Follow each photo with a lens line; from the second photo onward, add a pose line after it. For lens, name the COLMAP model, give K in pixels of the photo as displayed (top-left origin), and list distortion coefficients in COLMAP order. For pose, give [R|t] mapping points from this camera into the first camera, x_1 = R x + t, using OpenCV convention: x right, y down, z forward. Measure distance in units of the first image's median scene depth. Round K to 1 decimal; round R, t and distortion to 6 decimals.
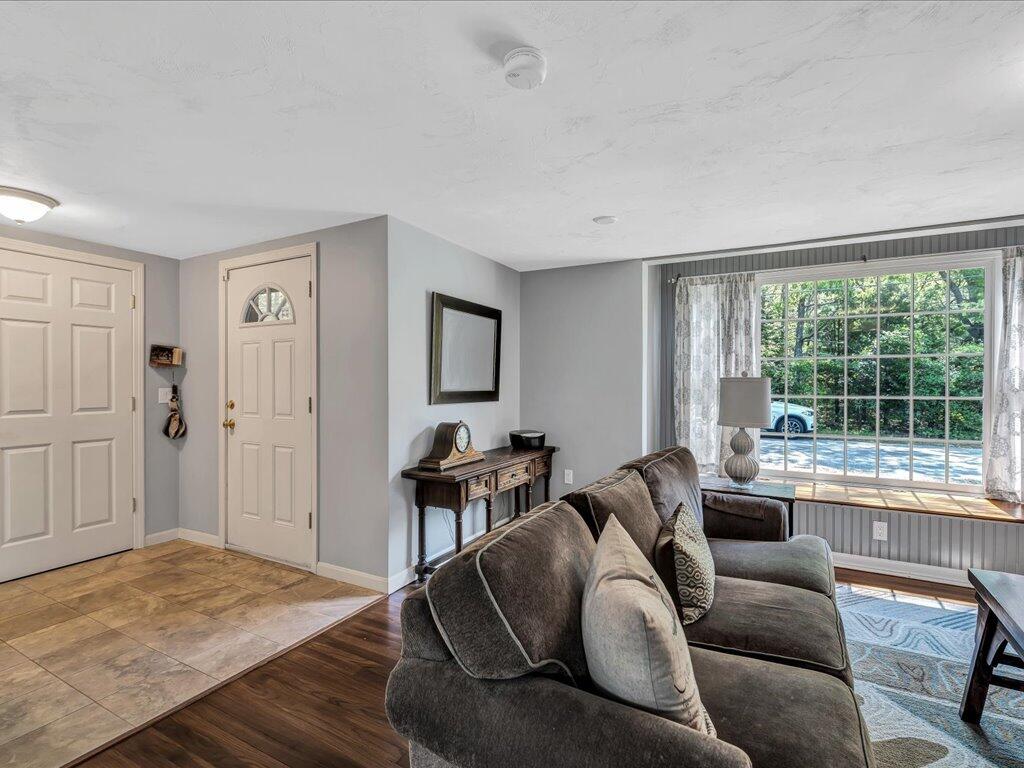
lens RADIAL K [[493.6, 0, 508.1], [0, 493.6, 385.1], [0, 0, 1]] dist [-0.002344, 0.000200]
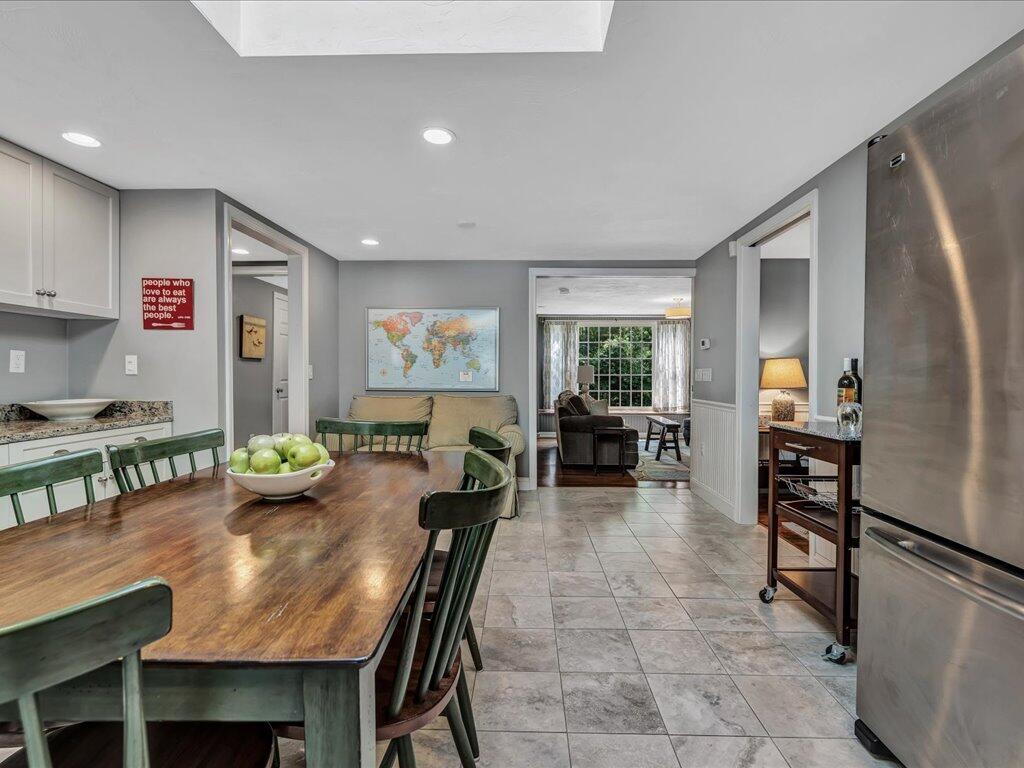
lens RADIAL K [[493.6, 0, 508.1], [0, 493.6, 385.1], [0, 0, 1]] dist [-0.002344, 0.000200]
pose [[0.894305, -0.008502, 0.447377, -0.818379], [0.001662, 0.999876, 0.015680, 0.033698], [-0.447455, -0.013279, 0.894208, -0.916462]]
